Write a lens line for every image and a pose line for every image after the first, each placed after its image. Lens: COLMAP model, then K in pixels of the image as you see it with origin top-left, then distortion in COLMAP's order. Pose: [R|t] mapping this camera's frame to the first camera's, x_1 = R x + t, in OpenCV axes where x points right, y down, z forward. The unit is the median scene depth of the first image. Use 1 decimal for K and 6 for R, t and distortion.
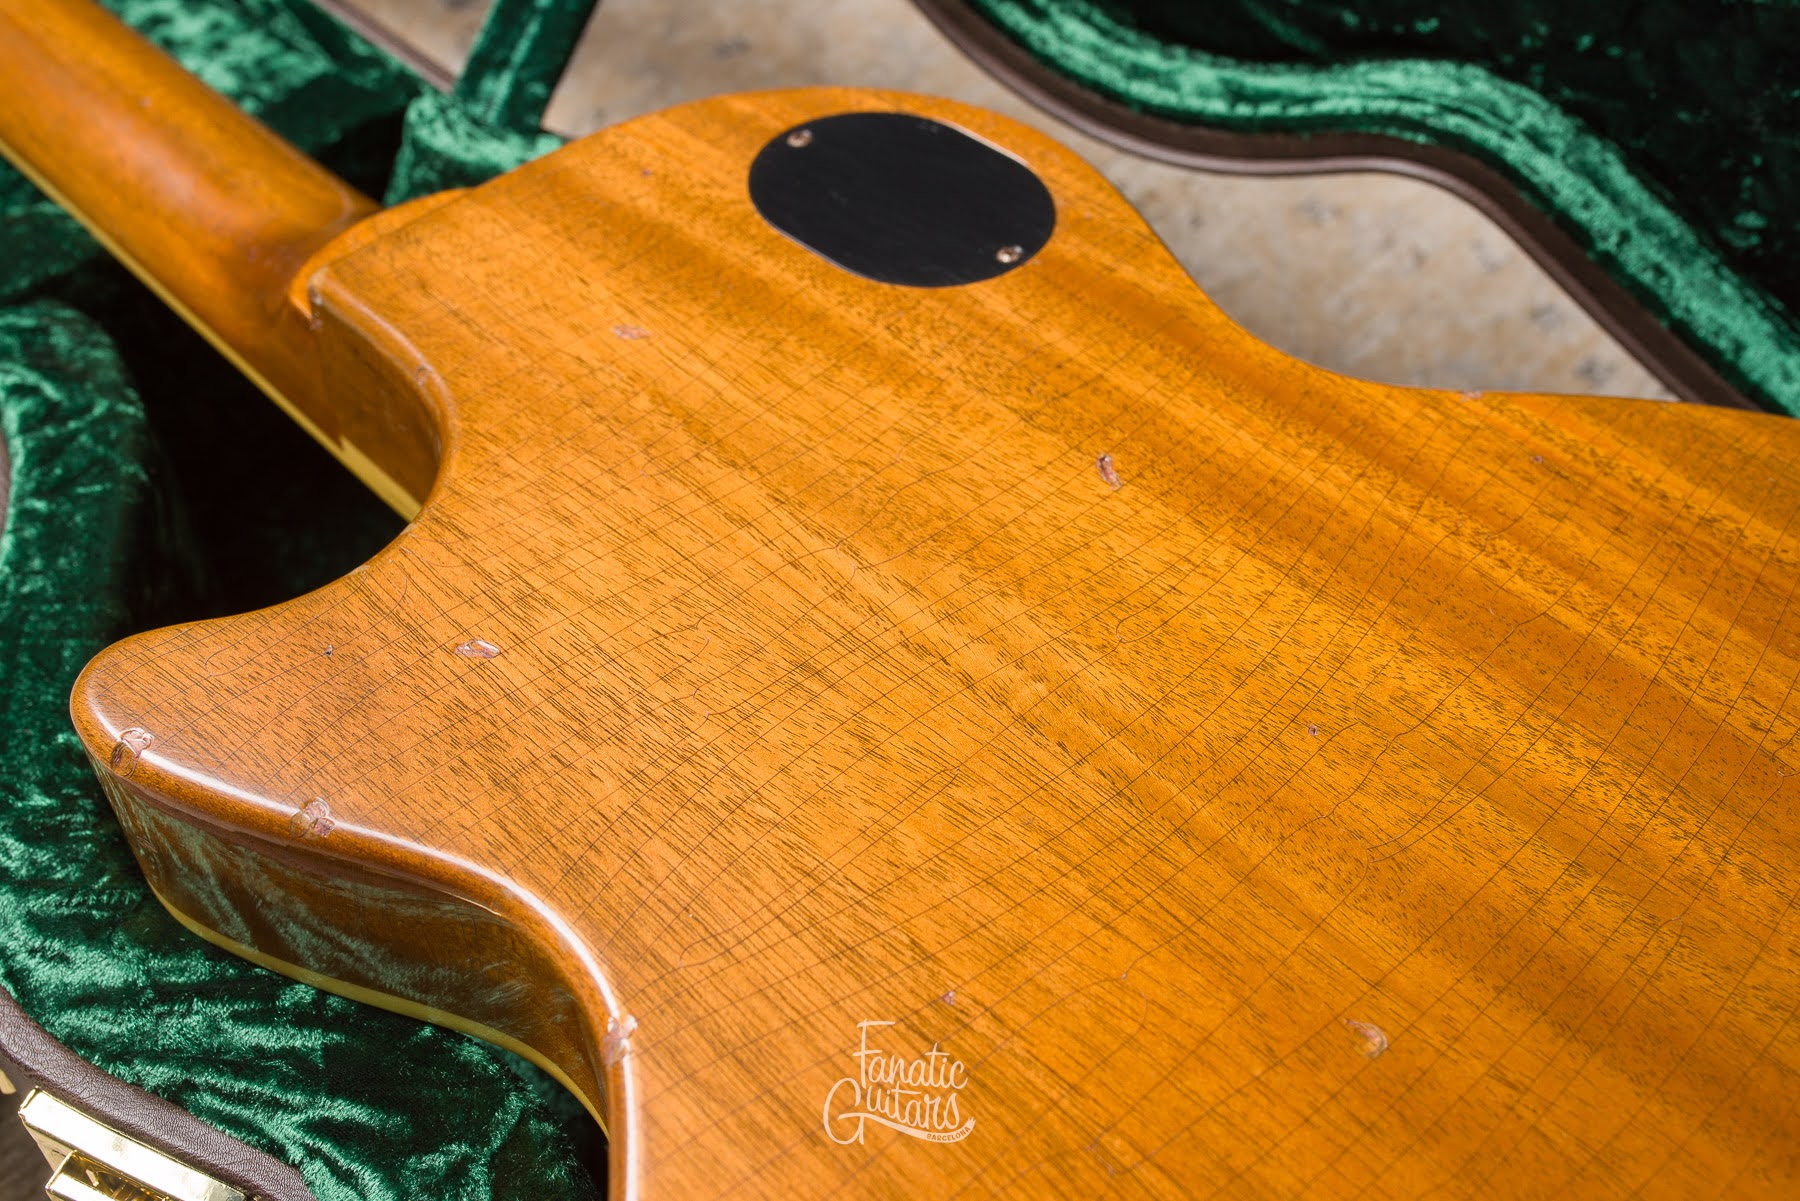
lens RADIAL K [[1757.8, 0, 883.3], [0, 1757.8, 613.9], [0, 0, 1]] dist [-0.035266, 0.000000]
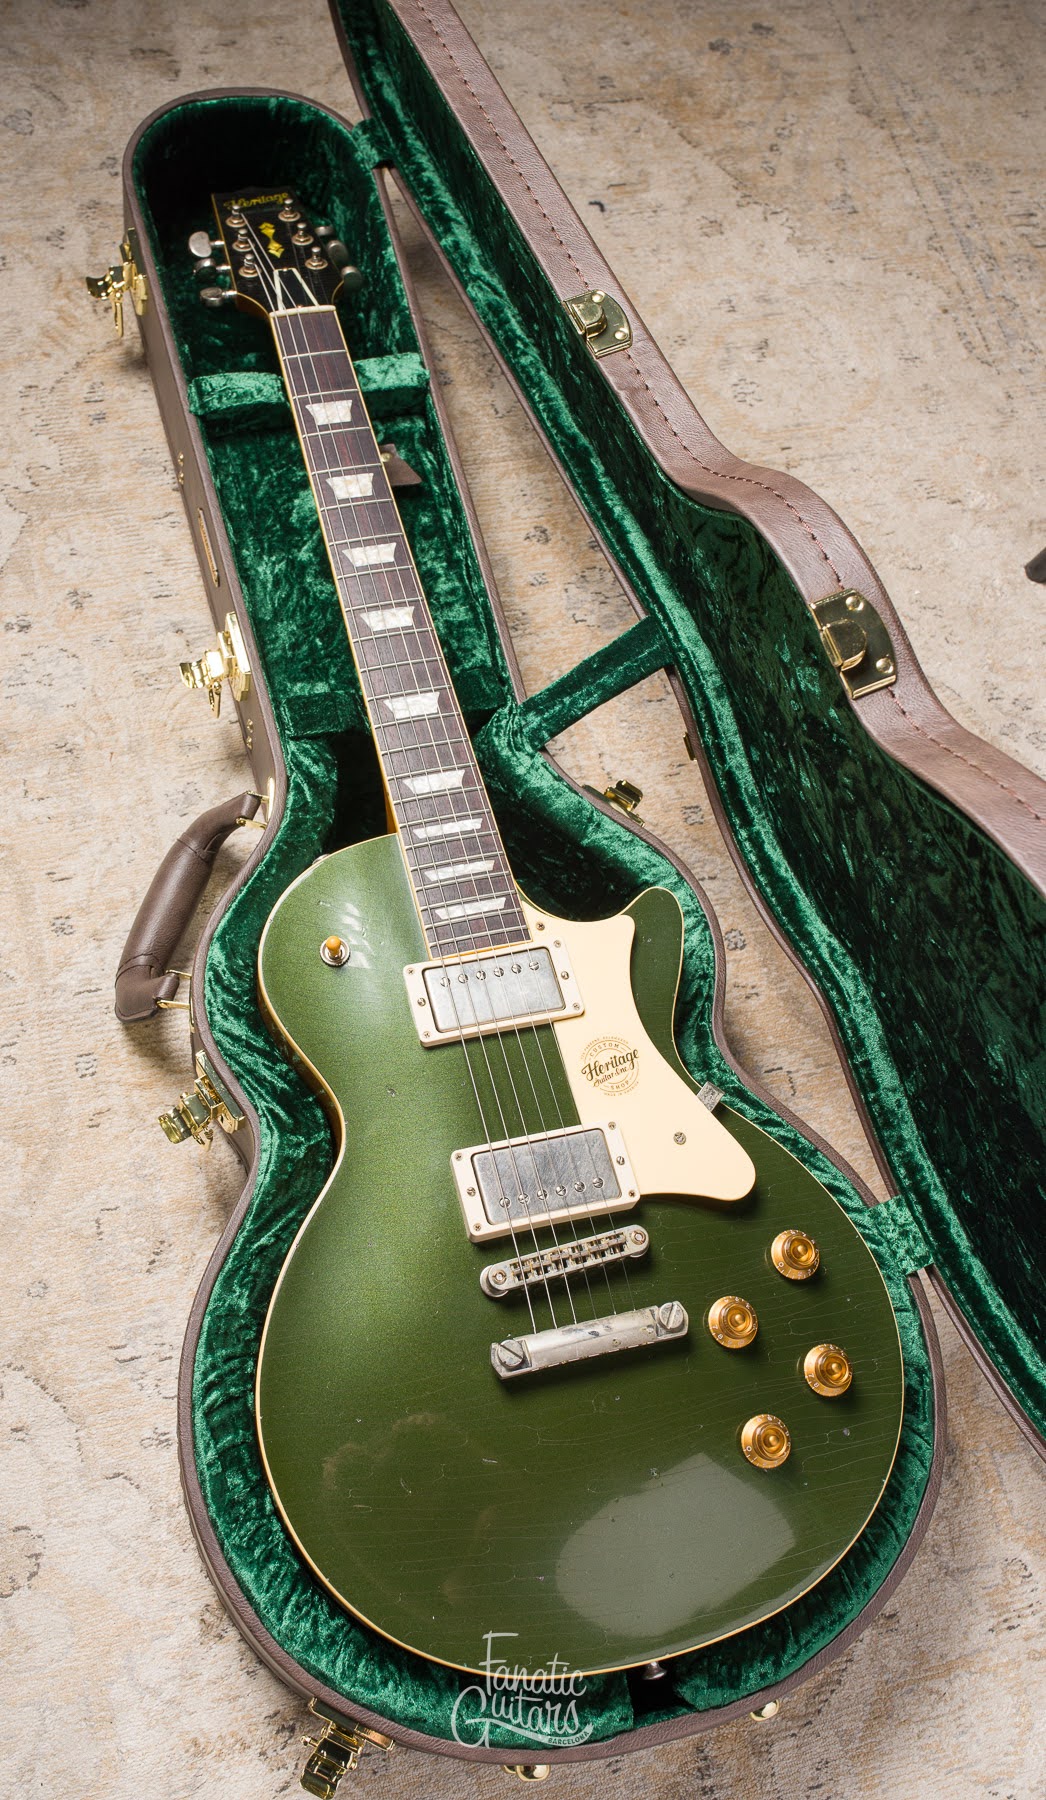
lens RADIAL K [[1713.7, 0, 500.4], [0, 1713.7, 904.8], [0, 0, 1]] dist [-0.020437, 0.000000]
pose [[0.841680, 0.519974, -0.145609, 0.257826], [-0.471023, 0.838856, 0.272871, -0.921489], [0.264030, -0.161085, 0.950968, -1.569016]]
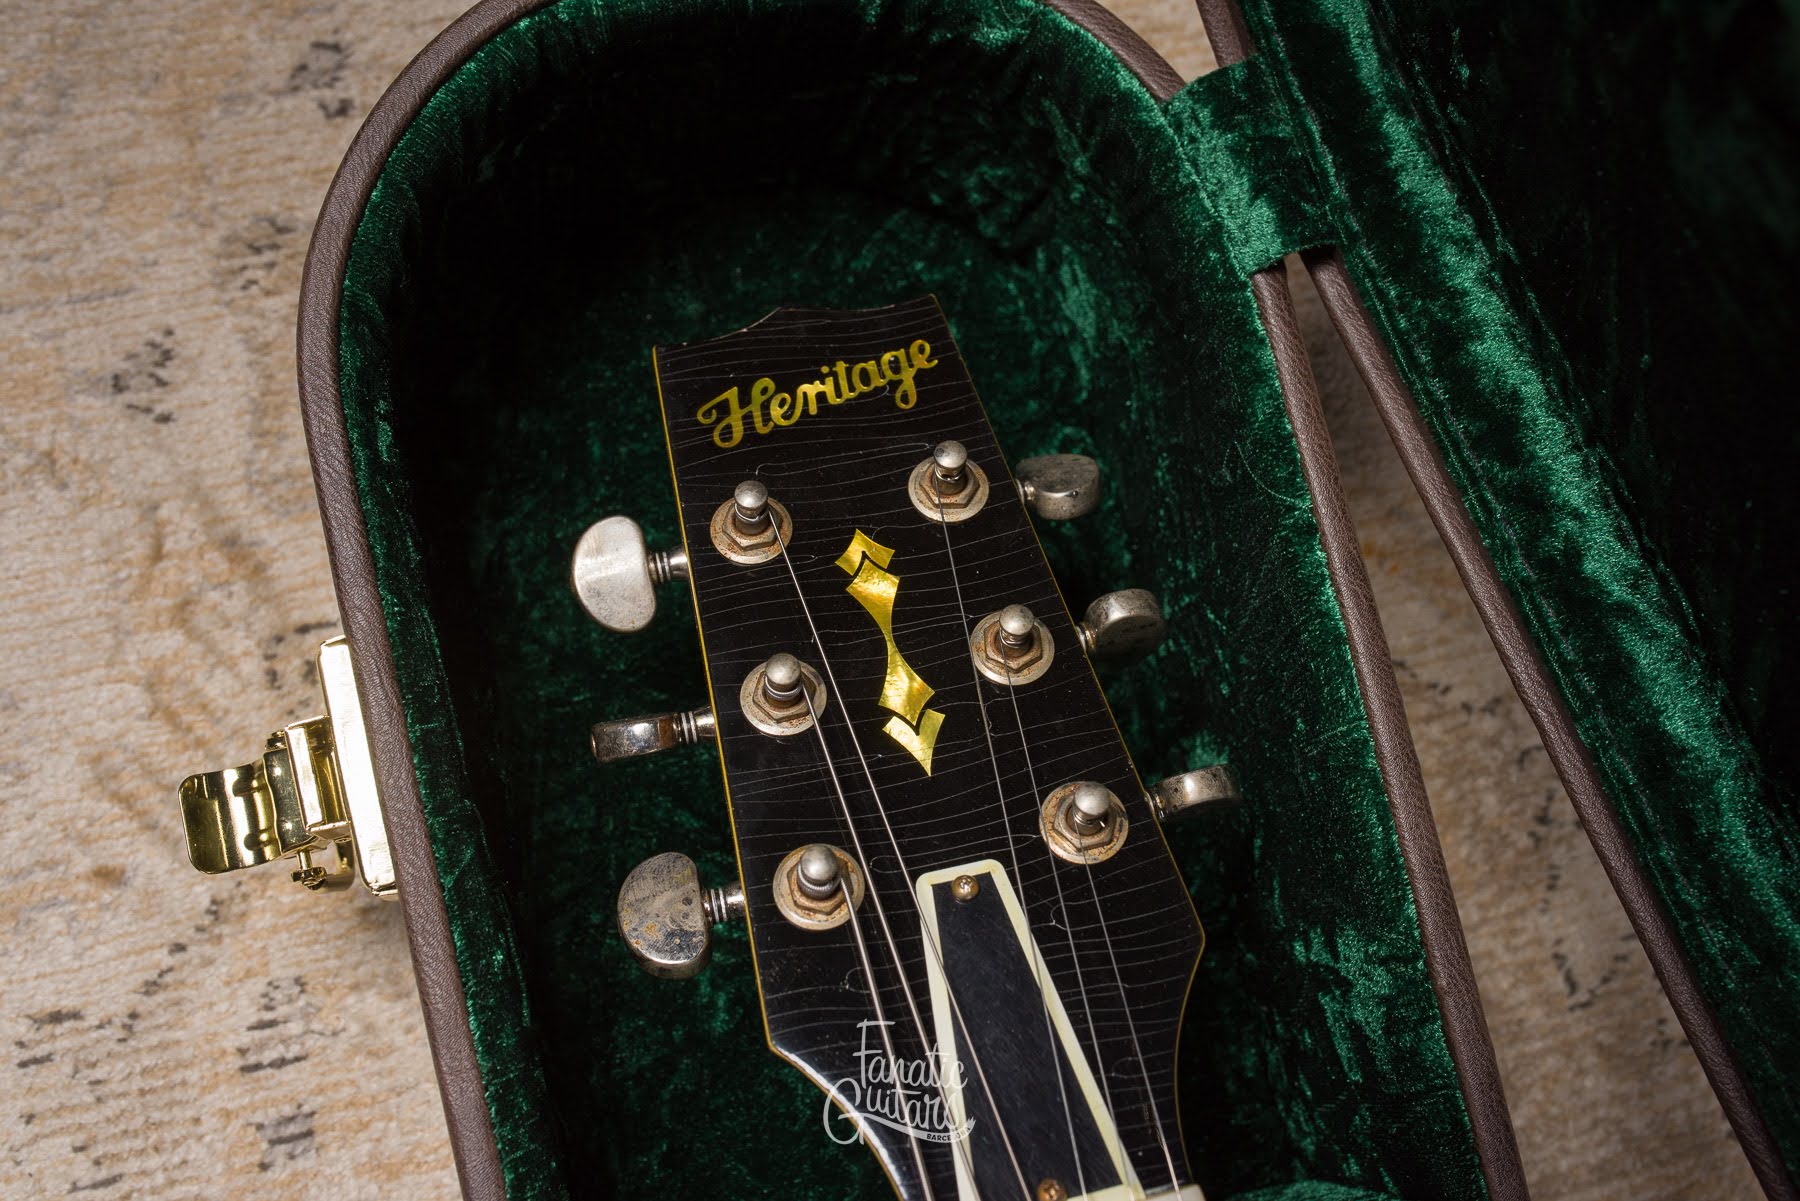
lens RADIAL K [[1757.8, 0, 942.0], [0, 1757.8, 586.0], [0, 0, 1]] dist [-0.035266, 0.000000]
pose [[0.832340, 0.552215, -0.047621, -1.248462], [-0.477602, 0.758162, 0.443944, -1.320018], [0.281257, -0.346769, 0.894788, 0.953483]]
